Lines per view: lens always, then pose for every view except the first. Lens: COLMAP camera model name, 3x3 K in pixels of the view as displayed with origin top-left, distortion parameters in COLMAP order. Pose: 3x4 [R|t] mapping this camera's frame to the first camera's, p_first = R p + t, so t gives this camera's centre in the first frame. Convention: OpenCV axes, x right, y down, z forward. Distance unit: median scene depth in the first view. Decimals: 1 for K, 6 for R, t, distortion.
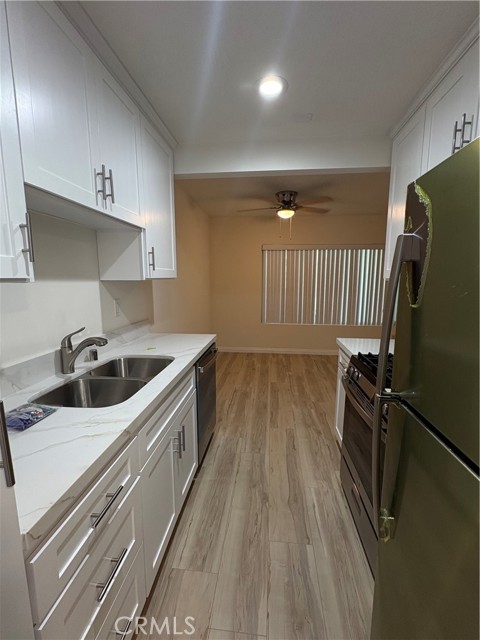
lens RADIAL K [[287.0, 0, 236.8], [0, 287.0, 321.6], [0, 0, 1]] dist [-0.000443, 0.000116]
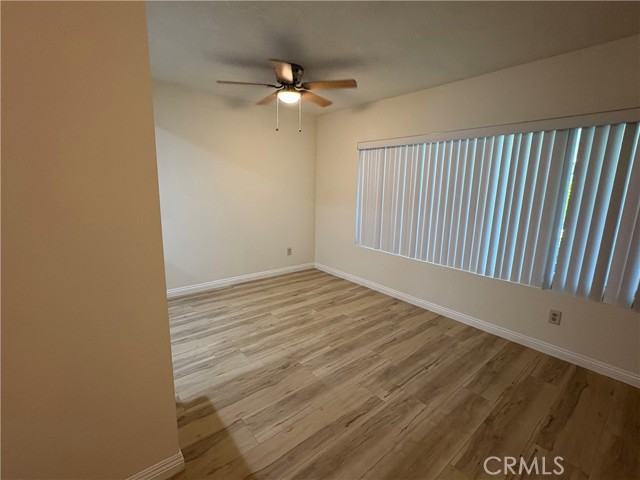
lens RADIAL K [[287.0, 0, 319.2], [0, 287.0, 240.9], [0, 0, 1]] dist [-0.000443, 0.000116]
pose [[0.710932, 0.151555, -0.686736, 0.734813], [-0.123604, 0.988230, 0.090133, -0.083314], [0.692313, 0.020805, 0.721297, 0.486750]]
